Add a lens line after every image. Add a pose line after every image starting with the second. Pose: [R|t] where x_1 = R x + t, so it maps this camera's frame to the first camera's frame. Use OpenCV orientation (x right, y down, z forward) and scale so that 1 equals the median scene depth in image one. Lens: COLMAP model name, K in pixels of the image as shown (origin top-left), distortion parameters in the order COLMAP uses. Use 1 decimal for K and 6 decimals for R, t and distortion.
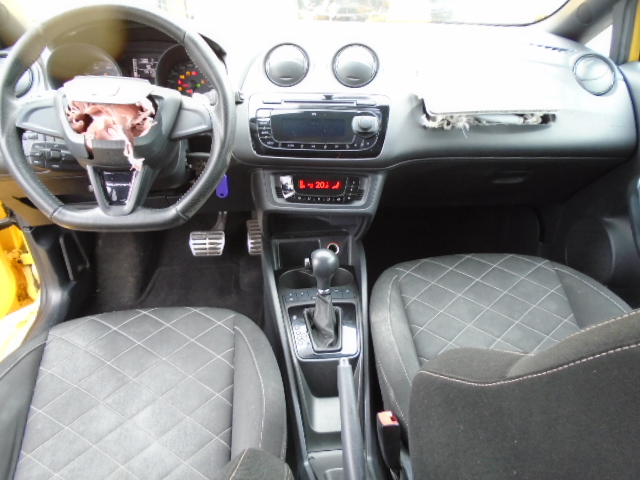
lens RADIAL K [[496.2, 0, 310.6], [0, 496.2, 244.6], [0, 0, 1]] dist [-0.024039, 0.013397]
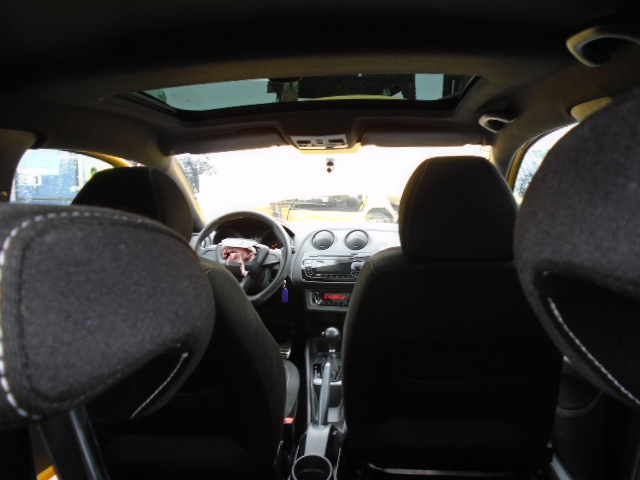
lens RADIAL K [[496.2, 0, 316.8], [0, 496.2, 238.7], [0, 0, 1]] dist [-0.024039, 0.013397]
pose [[0.978674, 0.004826, -0.205362, 0.364316], [-0.089676, 0.909468, -0.405988, 0.486618], [0.184810, 0.415746, 0.890506, -0.863269]]
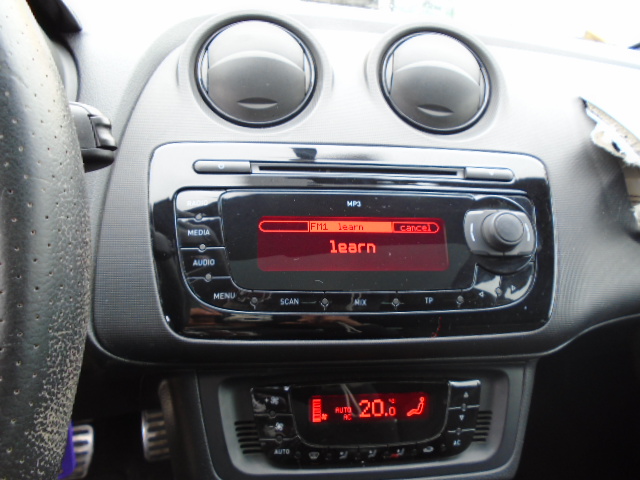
lens RADIAL K [[496.2, 0, 317.4], [0, 496.2, 237.0], [0, 0, 1]] dist [-0.024039, 0.013397]
pose [[0.976033, -0.015895, 0.217044, -0.090865], [0.047501, 0.988842, -0.141192, -0.196389], [-0.212378, 0.148117, 0.965897, 0.688552]]
